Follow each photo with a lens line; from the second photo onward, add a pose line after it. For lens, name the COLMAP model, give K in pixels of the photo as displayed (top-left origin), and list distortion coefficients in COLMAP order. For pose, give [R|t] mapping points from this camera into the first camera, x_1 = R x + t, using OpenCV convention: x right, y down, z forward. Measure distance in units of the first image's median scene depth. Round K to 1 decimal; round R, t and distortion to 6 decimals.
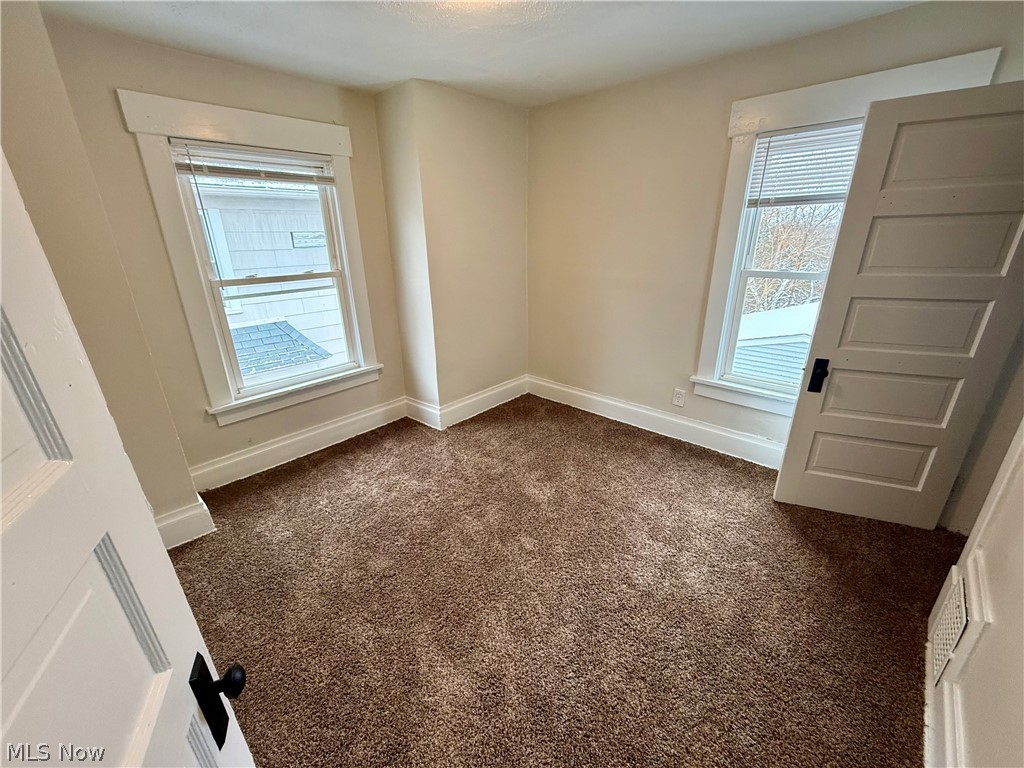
lens RADIAL K [[410.1, 0, 512.0], [0, 410.1, 384.0], [0, 0, 1]] dist [0.000452, -0.000142]
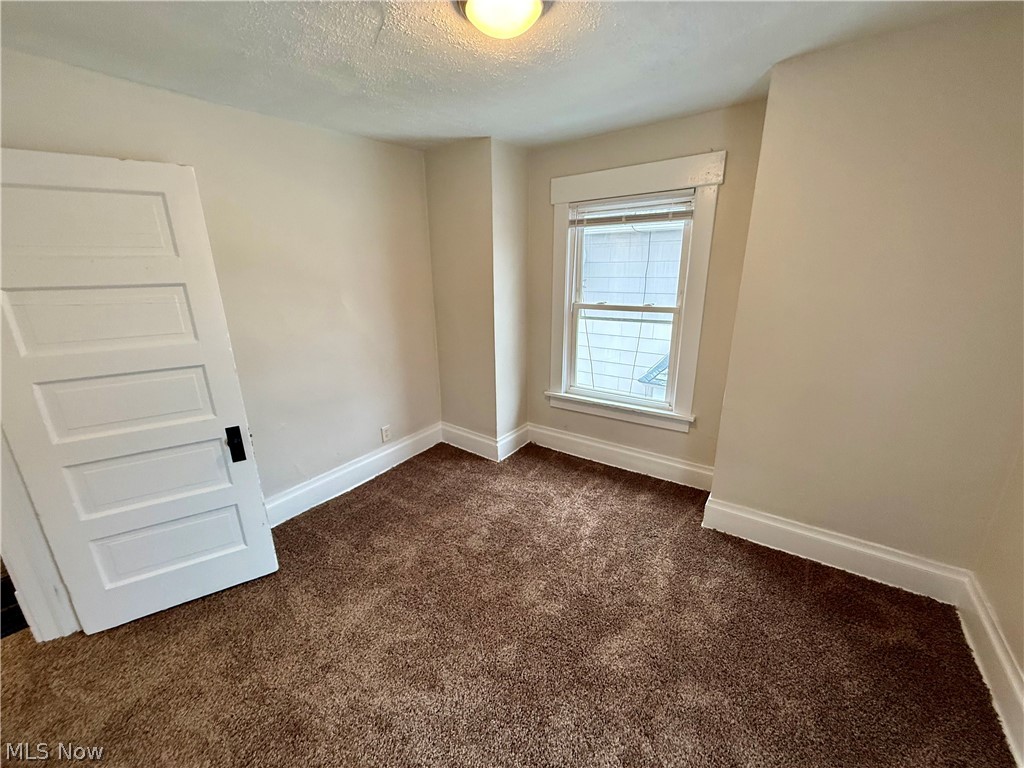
lens RADIAL K [[410.1, 0, 512.0], [0, 410.1, 384.0], [0, 0, 1]] dist [0.000452, -0.000142]
pose [[0.120582, 0.286245, -0.950539, 0.481947], [-0.333038, 0.913697, 0.232903, -0.208410], [0.935171, 0.288482, 0.205506, 0.500150]]
